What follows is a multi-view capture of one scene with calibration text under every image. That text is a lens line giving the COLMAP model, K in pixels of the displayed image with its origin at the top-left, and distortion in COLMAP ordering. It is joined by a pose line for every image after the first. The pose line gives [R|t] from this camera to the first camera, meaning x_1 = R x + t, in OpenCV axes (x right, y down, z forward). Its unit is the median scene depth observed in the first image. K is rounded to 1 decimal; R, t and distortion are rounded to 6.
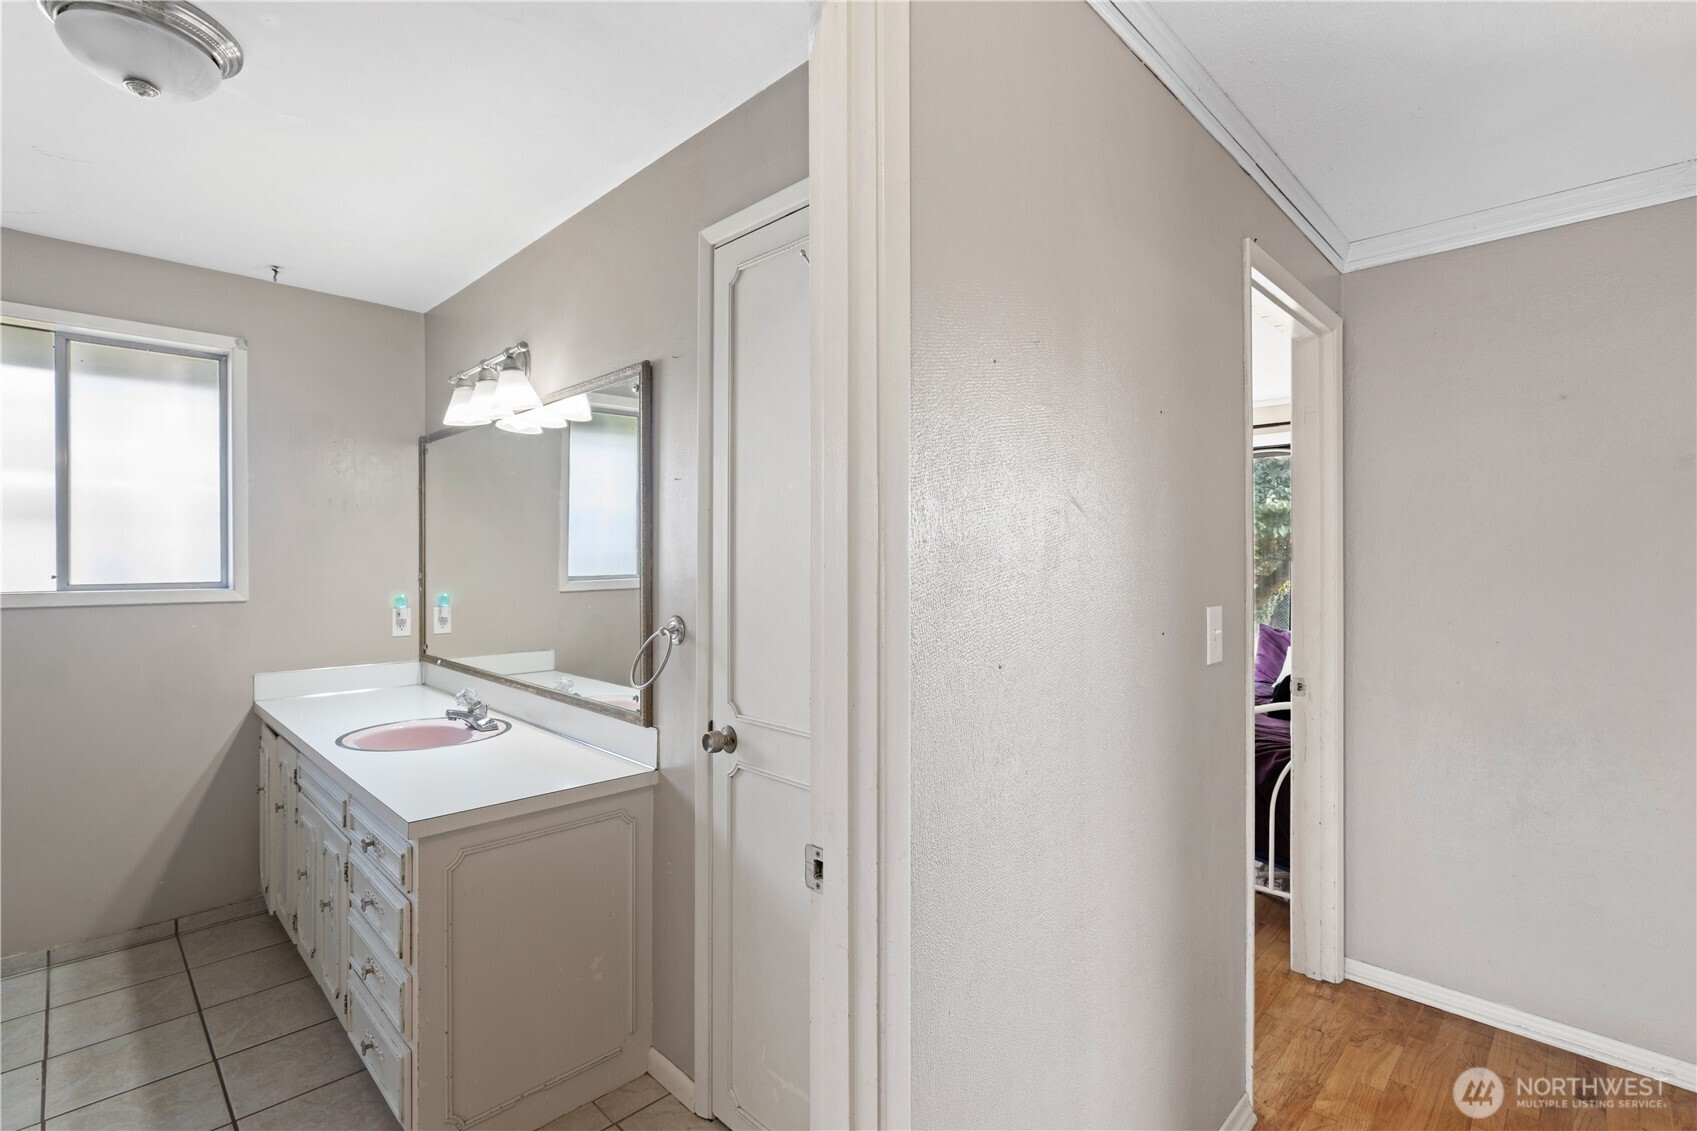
lens RADIAL K [[795.4, 0, 849.2], [0, 795.4, 541.4], [0, 0, 1]] dist [-0.007888, -0.000128]
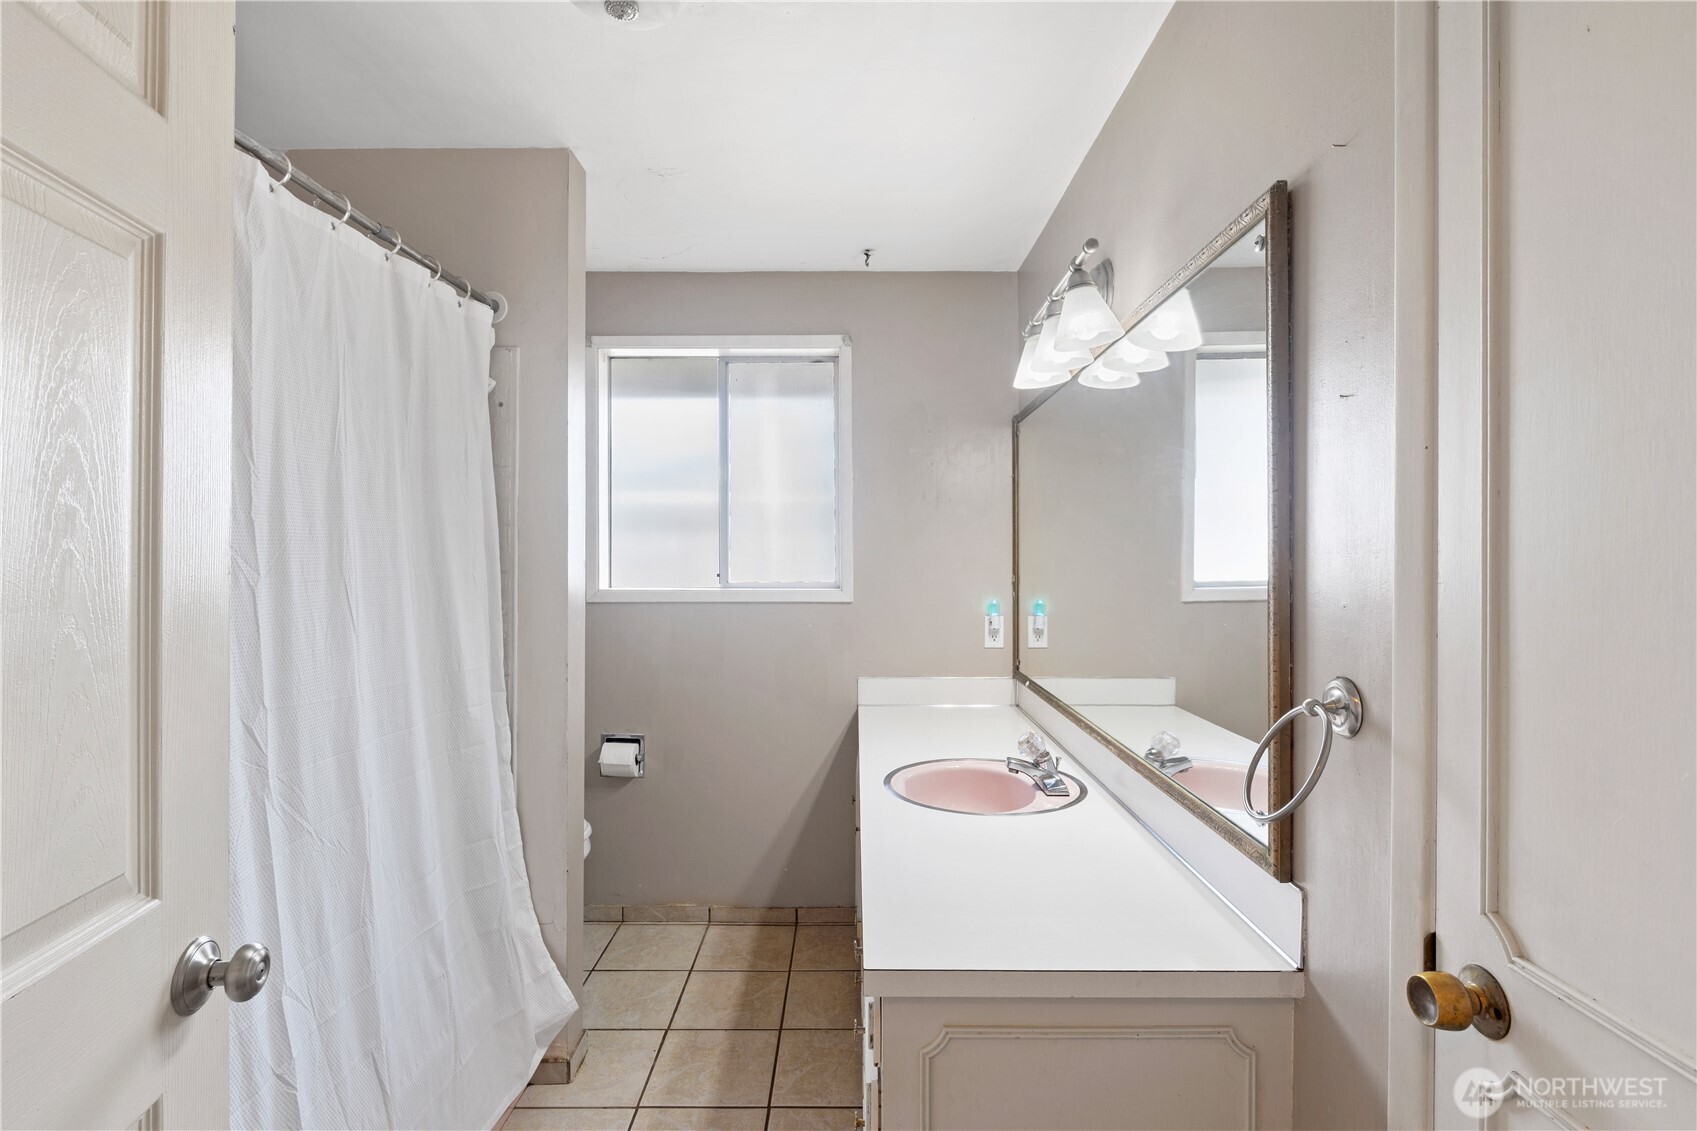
lens RADIAL K [[804.9, 0, 848.5], [0, 804.9, 565.5], [0, 0, 1]] dist [-0.014499, 0.009102]
pose [[0.702525, 0.005398, -0.711639, -0.065421], [0.018046, 0.999515, 0.025397, 0.005345], [0.711430, -0.030684, 0.702087, 0.353197]]
